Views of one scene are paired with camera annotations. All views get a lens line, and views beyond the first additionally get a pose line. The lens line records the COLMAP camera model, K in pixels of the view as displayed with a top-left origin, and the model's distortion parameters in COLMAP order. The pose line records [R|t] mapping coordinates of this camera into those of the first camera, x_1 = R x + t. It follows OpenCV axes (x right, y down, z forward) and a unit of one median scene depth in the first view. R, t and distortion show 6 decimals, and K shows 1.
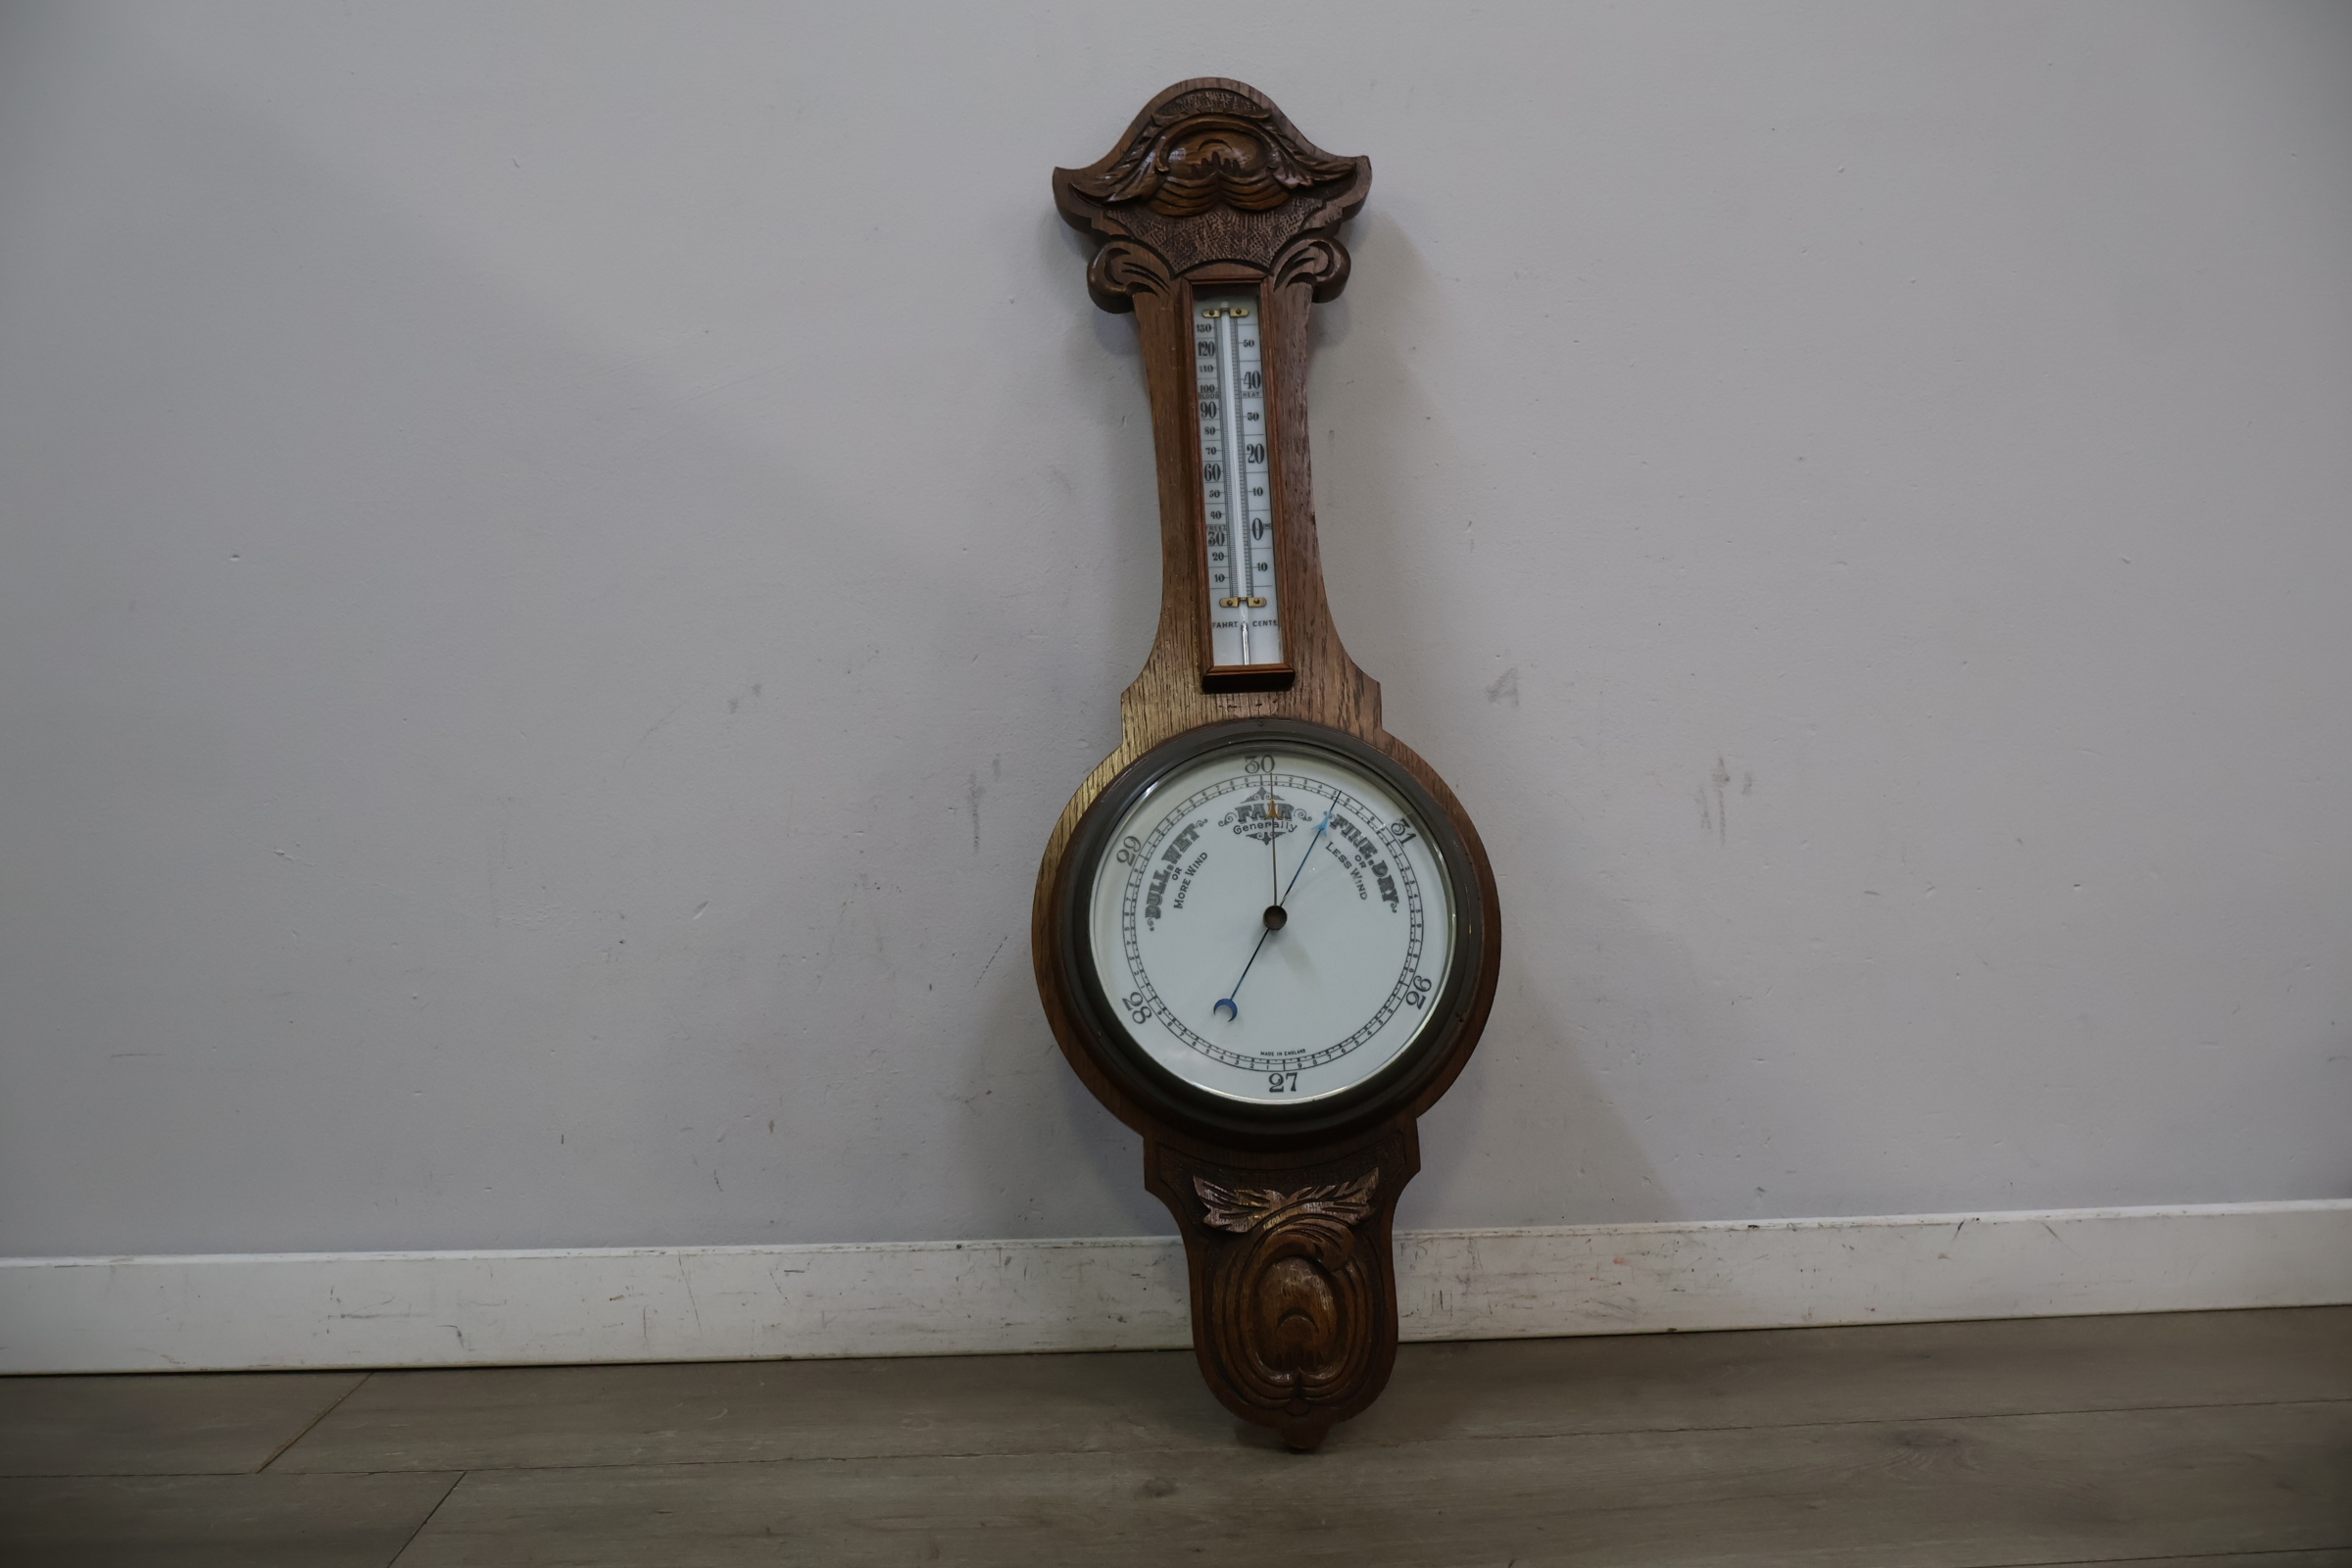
lens RADIAL K [[1982.4, 0, 1164.4], [0, 1982.4, 788.8], [0, 0, 1]] dist [0.001004, 0.005138]
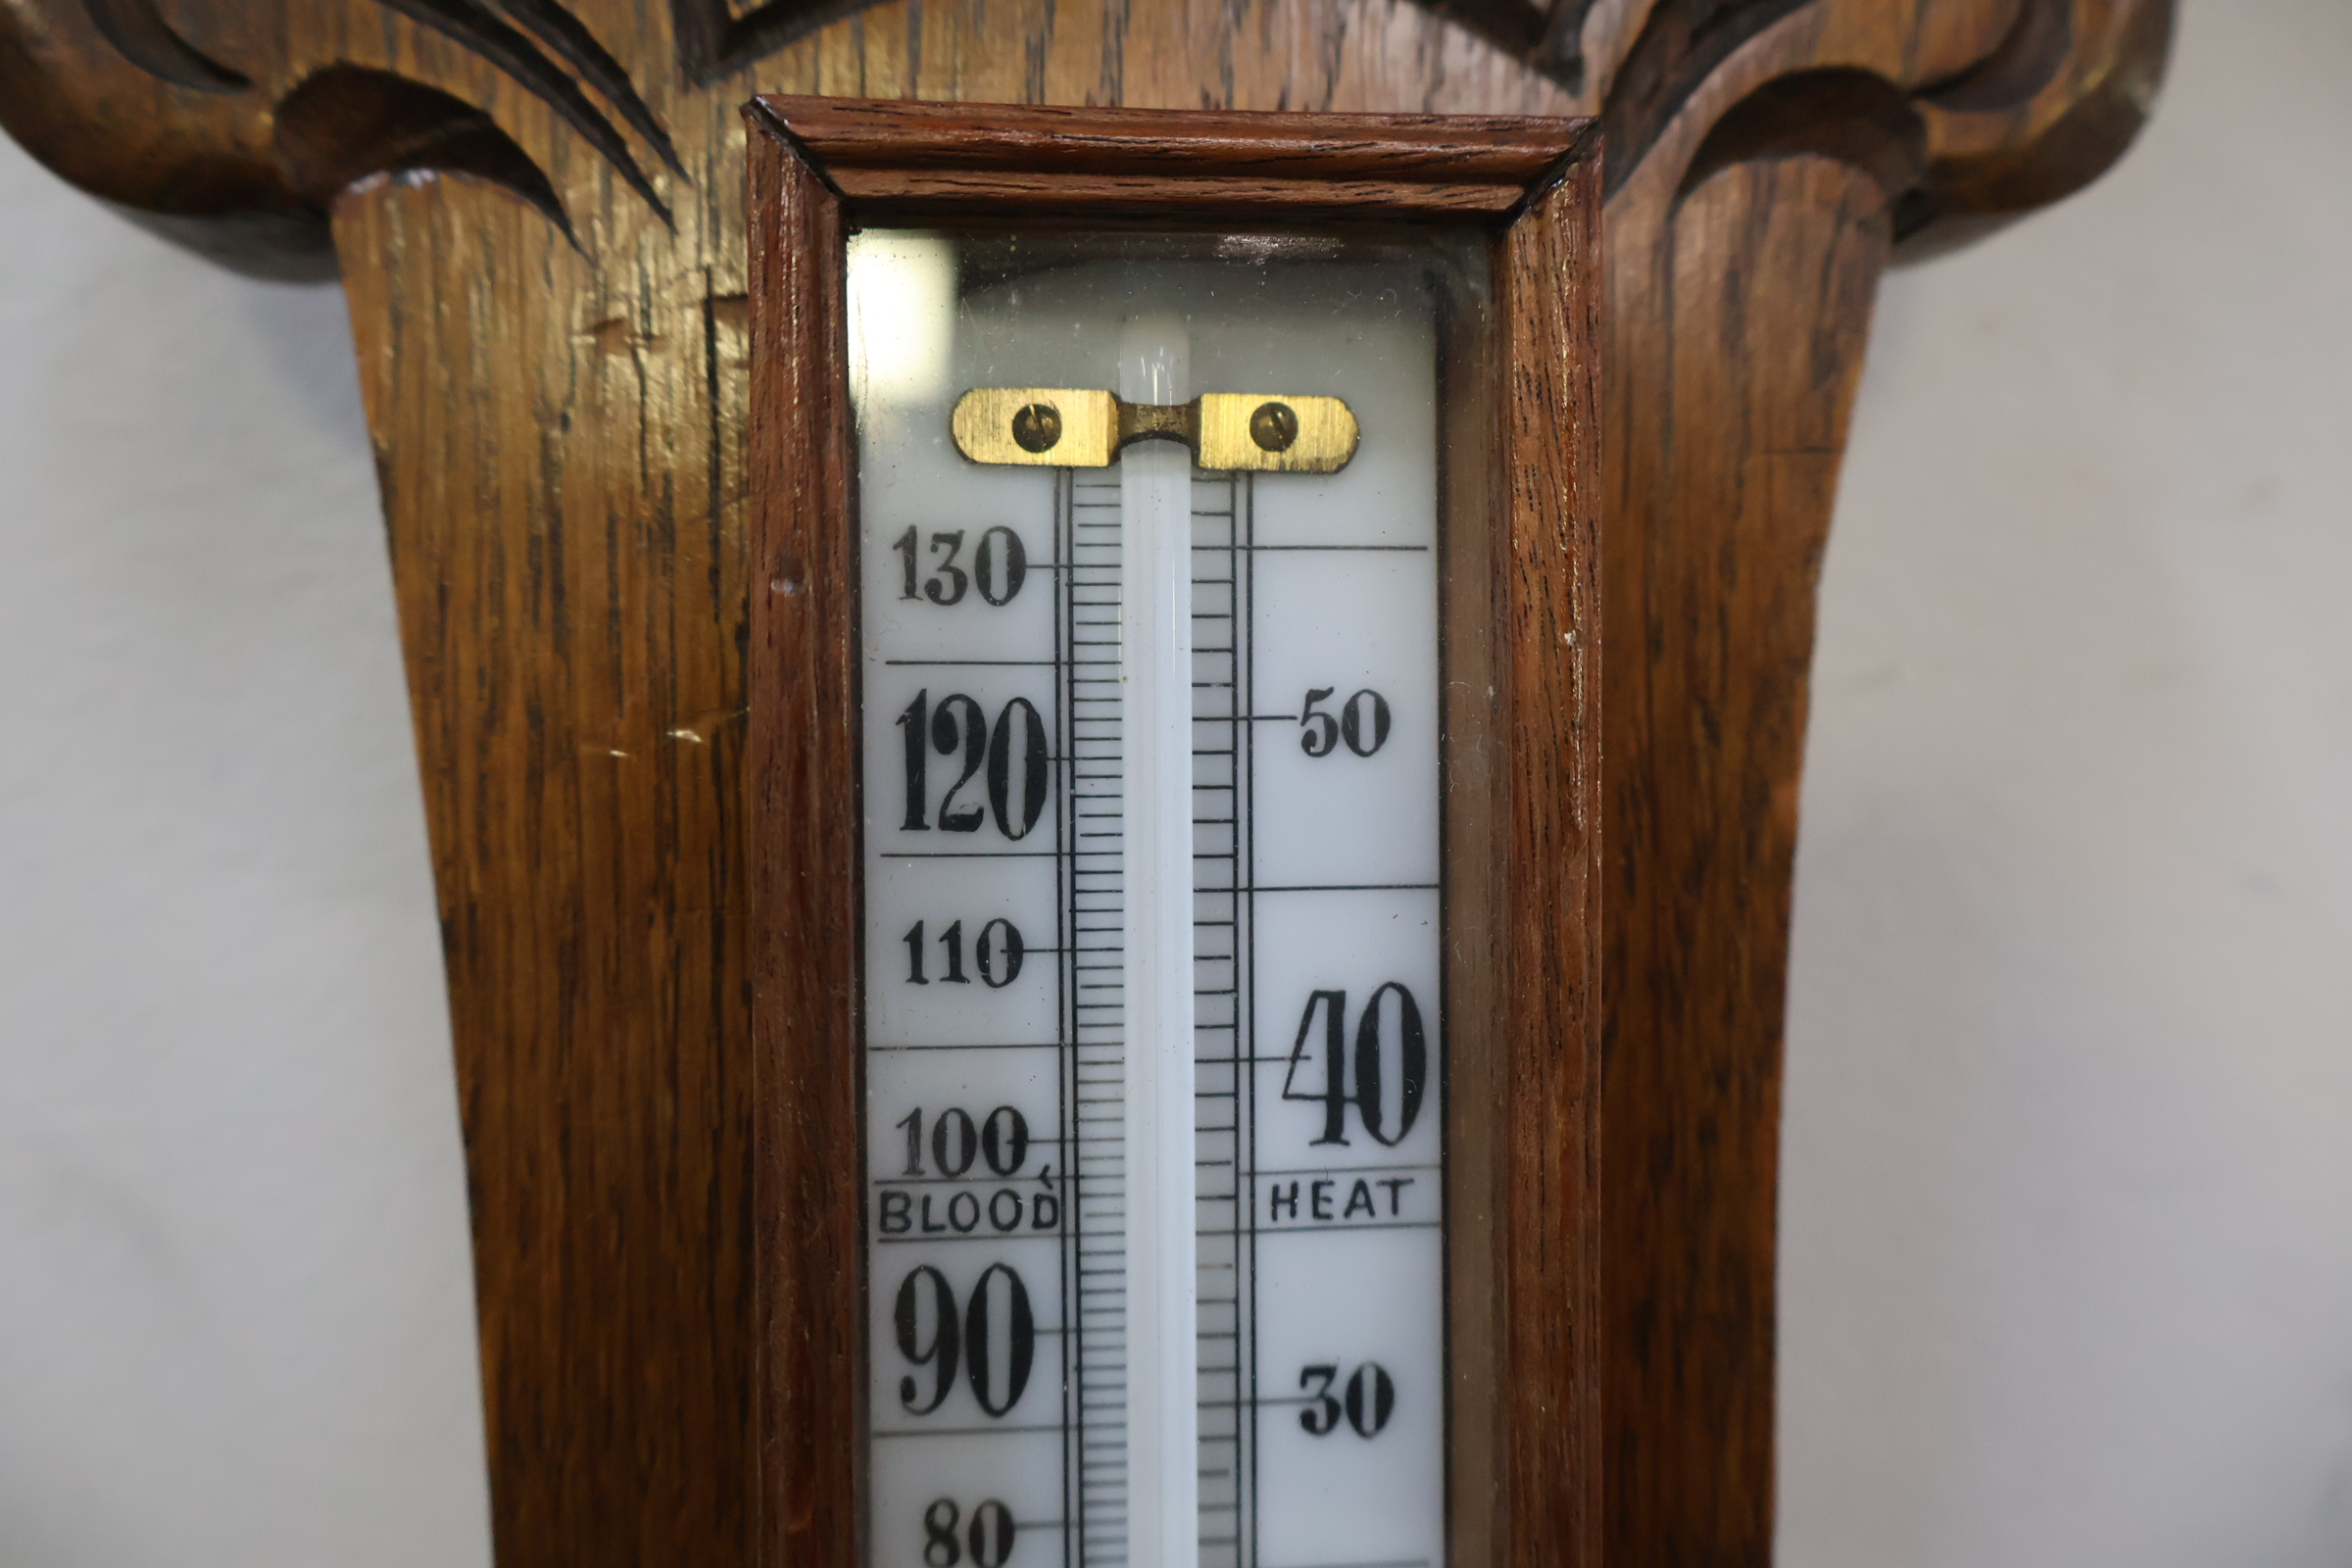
lens RADIAL K [[1982.4, 0, 1176.8], [0, 1982.4, 776.7], [0, 0, 1]] dist [0.001004, 0.005138]
pose [[0.996268, 0.040440, 0.076250, 0.024042], [-0.057623, 0.969364, 0.238774, -0.248137], [-0.064258, -0.242277, 0.968077, 0.886199]]
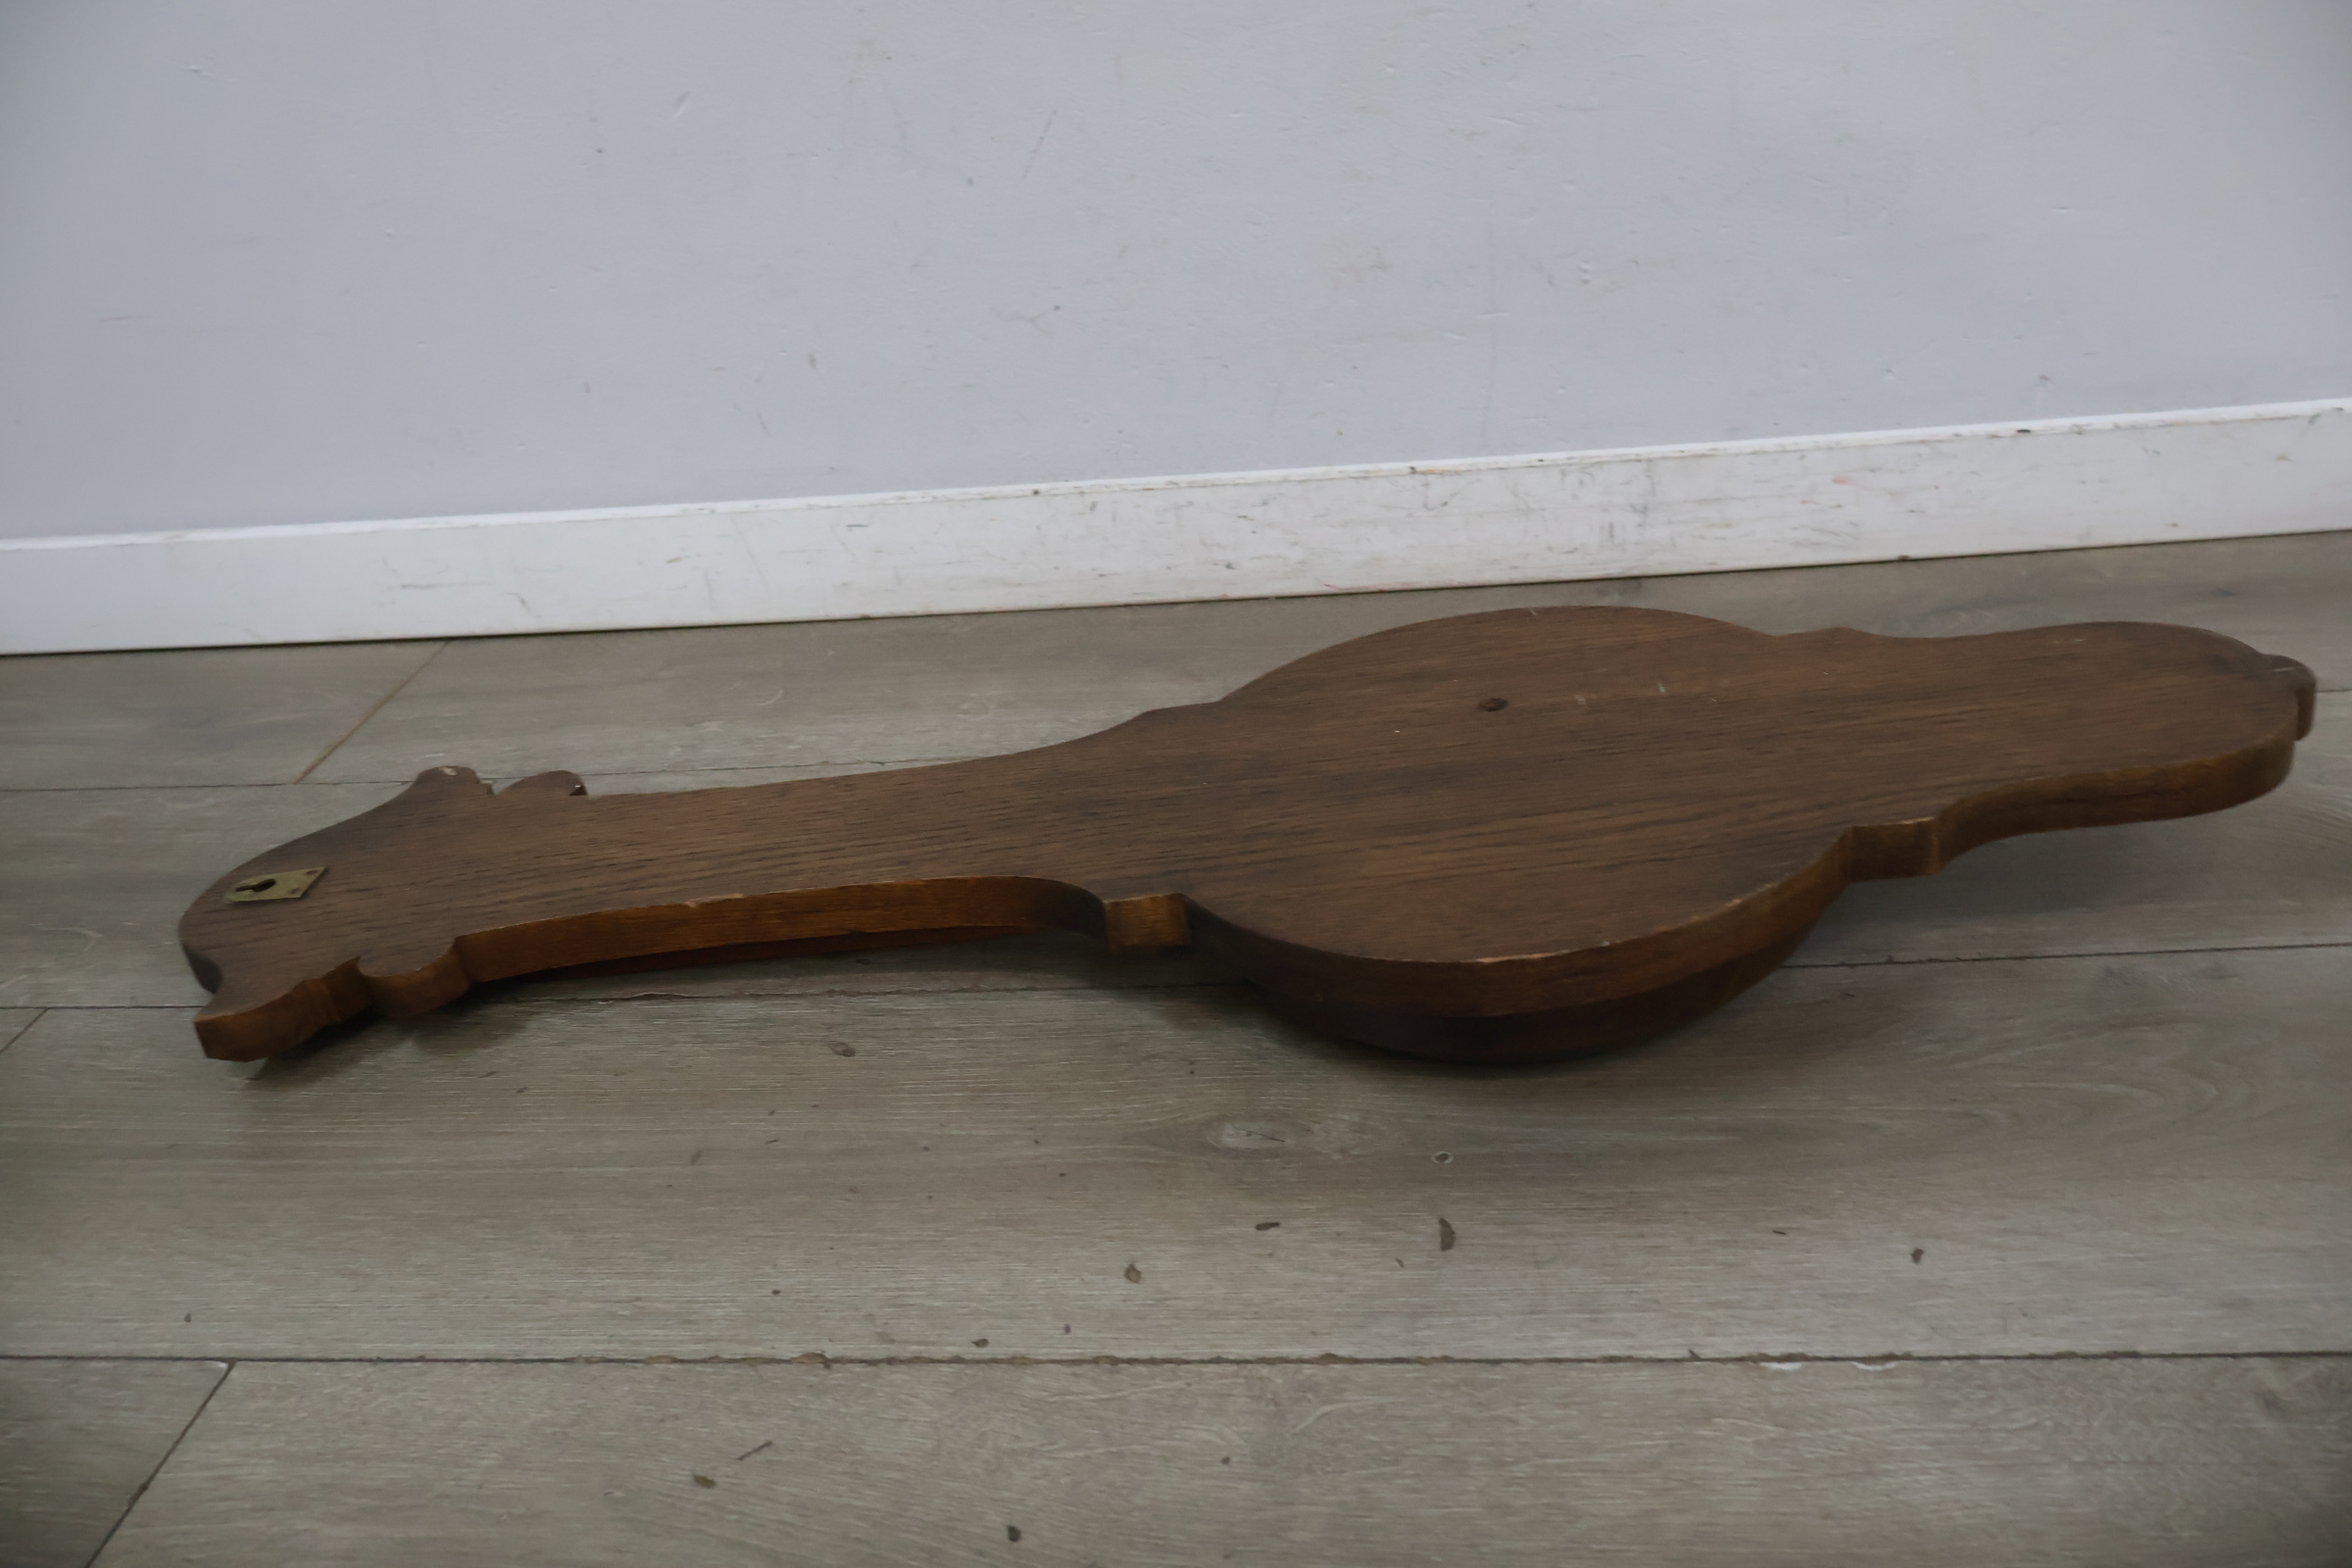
lens RADIAL K [[1982.4, 0, 1172.3], [0, 1982.4, 797.6], [0, 0, 1]] dist [0.001004, 0.005138]
pose [[0.981074, 0.000035, -0.193633, 0.125343], [0.090823, 0.883090, 0.460330, -0.044918], [0.171012, -0.469204, 0.866373, 0.206455]]
